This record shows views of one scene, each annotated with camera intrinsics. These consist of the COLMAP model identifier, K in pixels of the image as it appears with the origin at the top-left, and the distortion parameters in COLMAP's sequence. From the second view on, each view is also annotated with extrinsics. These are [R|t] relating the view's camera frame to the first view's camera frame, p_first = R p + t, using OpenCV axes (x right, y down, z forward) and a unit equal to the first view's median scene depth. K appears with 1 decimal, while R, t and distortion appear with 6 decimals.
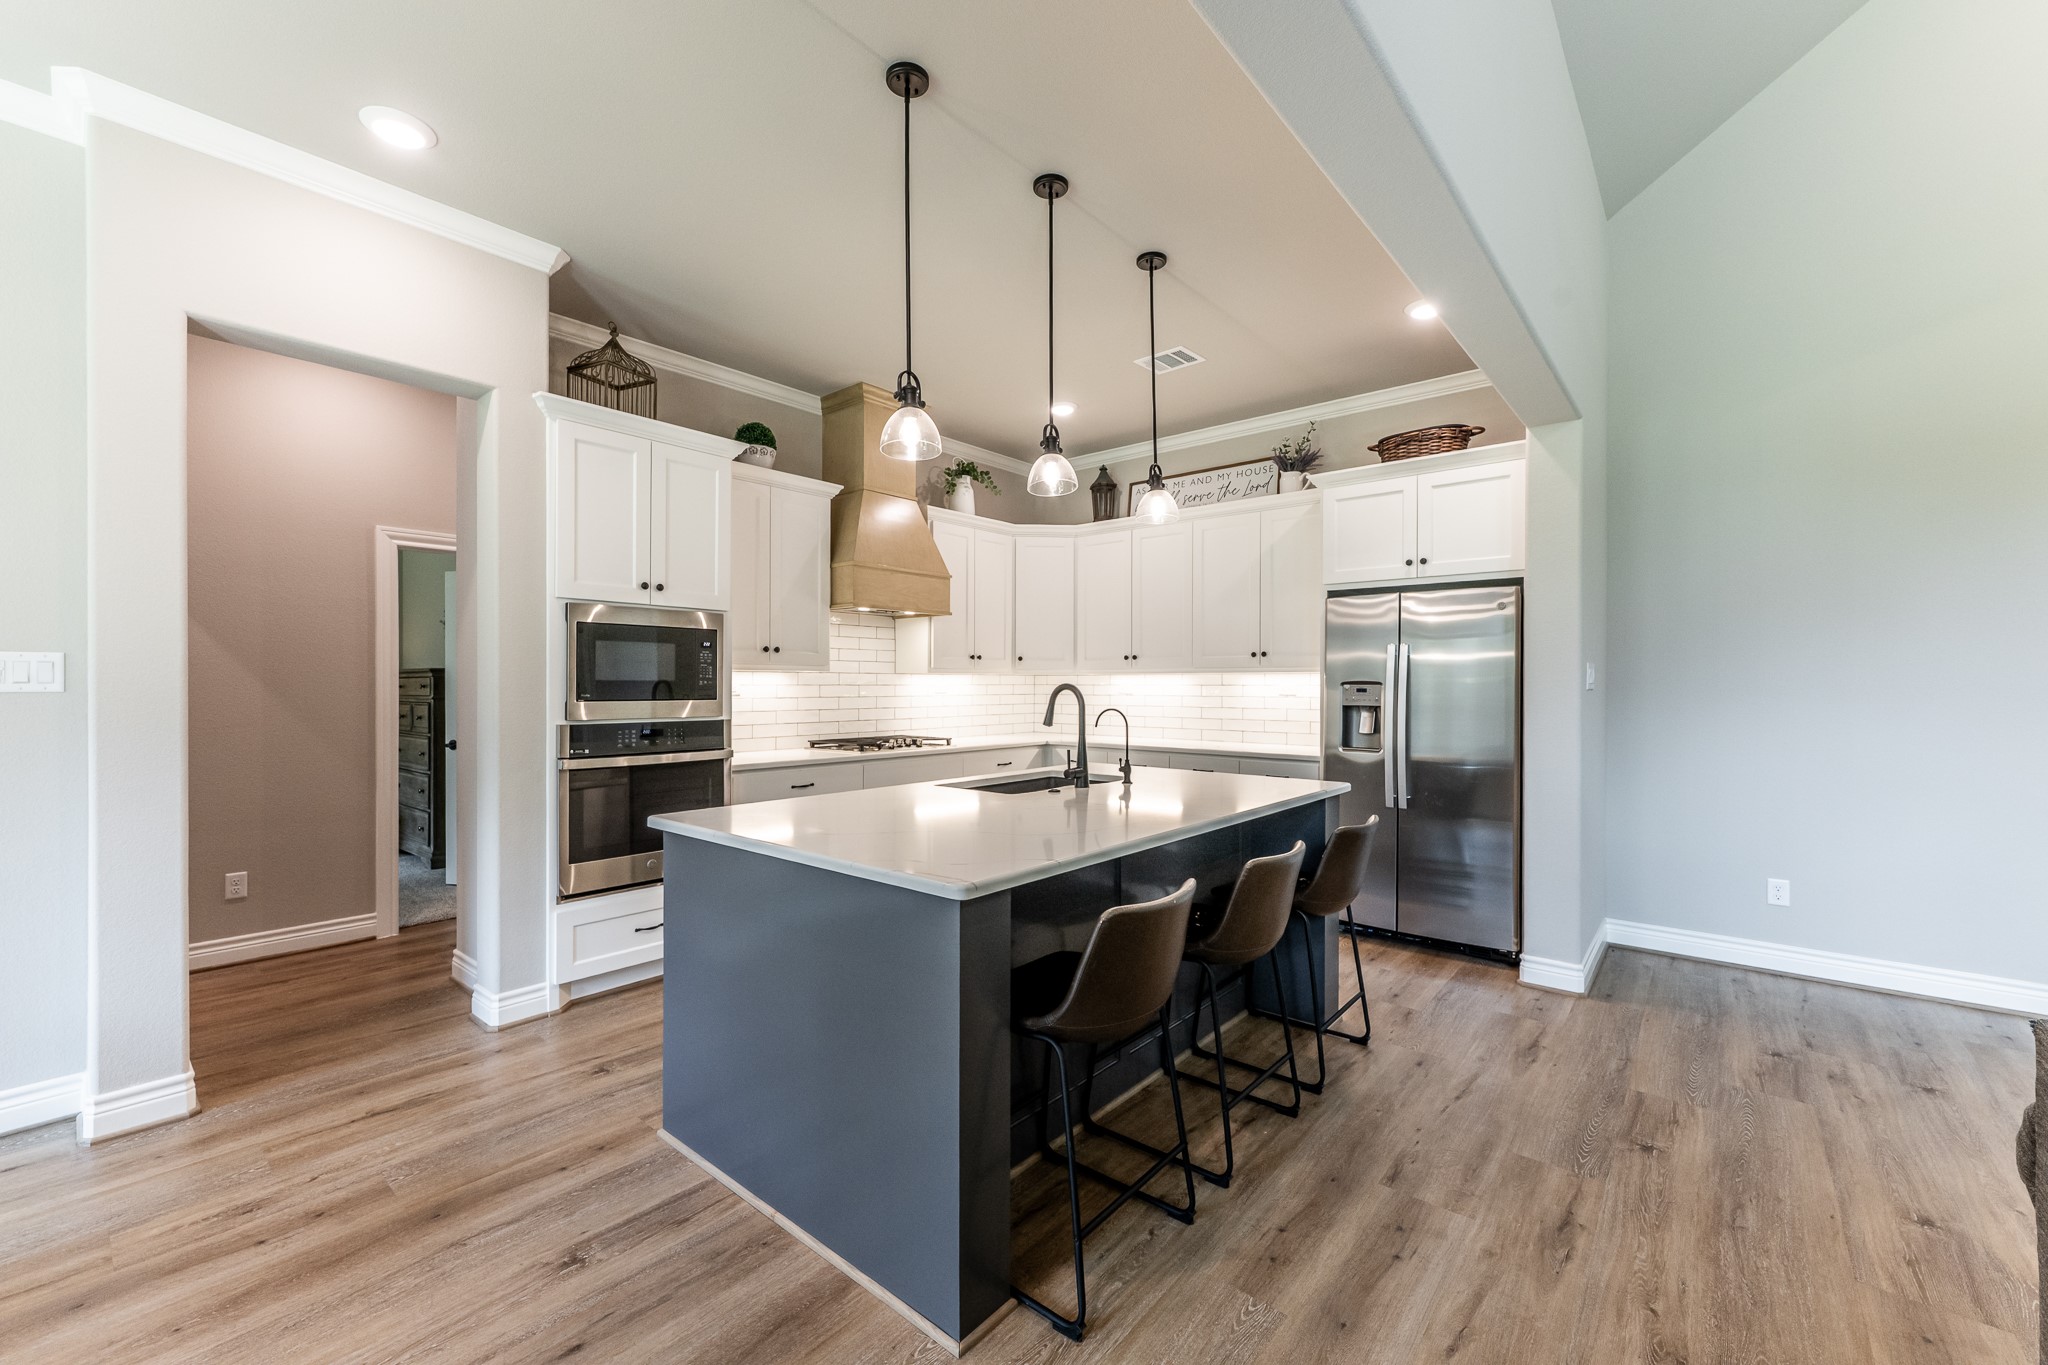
lens RADIAL K [[821.5, 0, 1024.5], [0, 821.5, 682.8], [0, 0, 1]] dist [0.002984, 0.000374]
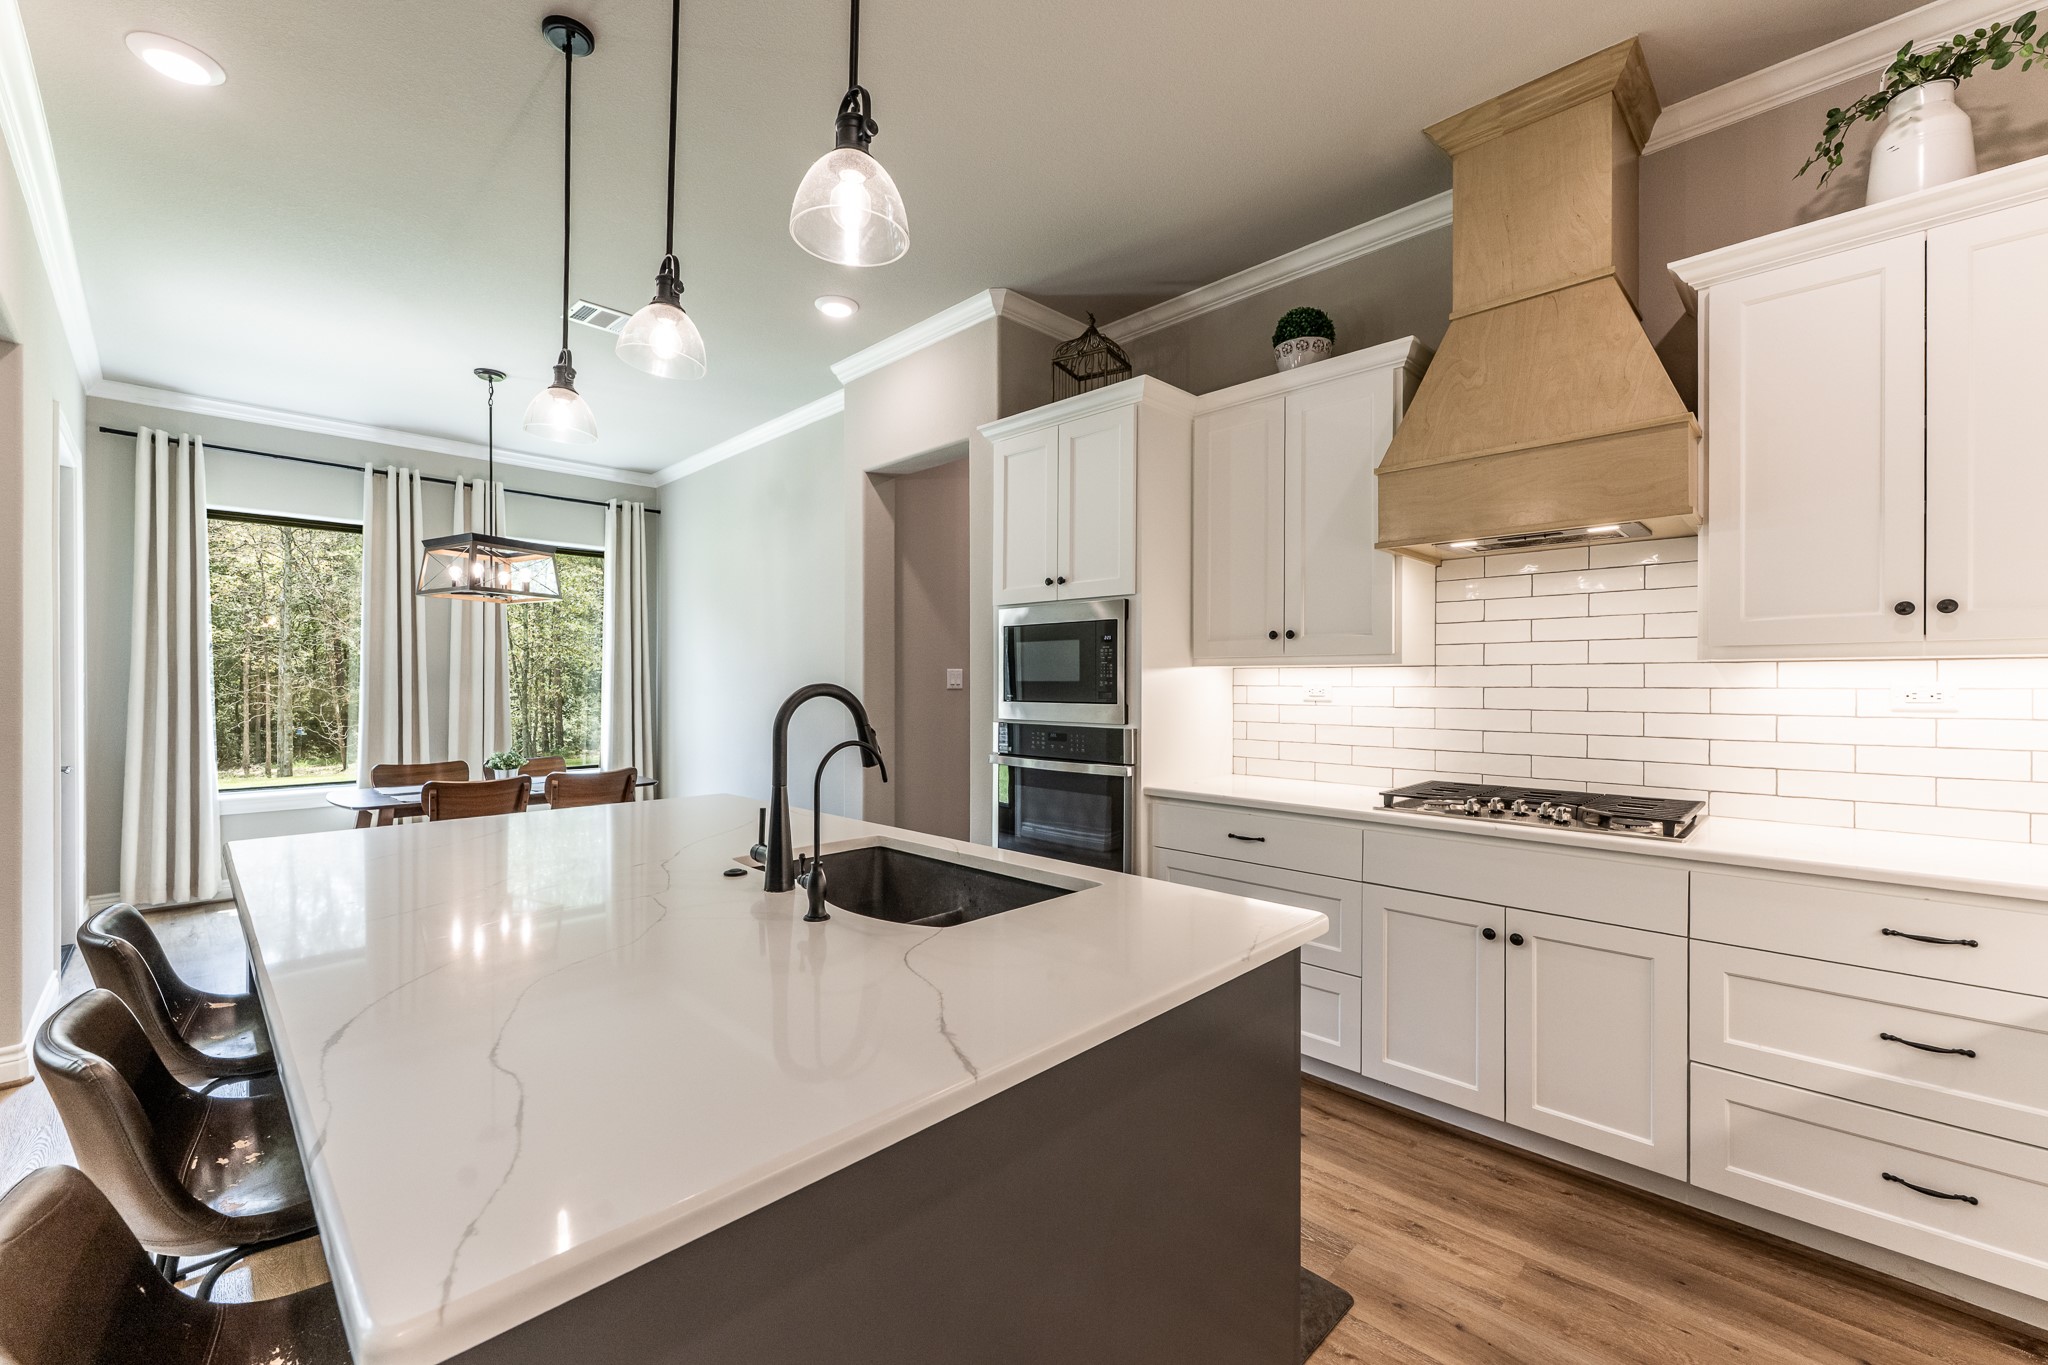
lens RADIAL K [[821.5, 0, 1024.7], [0, 821.5, 685.6], [0, 0, 1]] dist [0.002984, 0.000374]
pose [[-0.080179, 0.004102, -0.996772, 0.459194], [0.001927, 0.999990, 0.003960, -0.001511], [0.996779, -0.001603, -0.080186, 0.981299]]
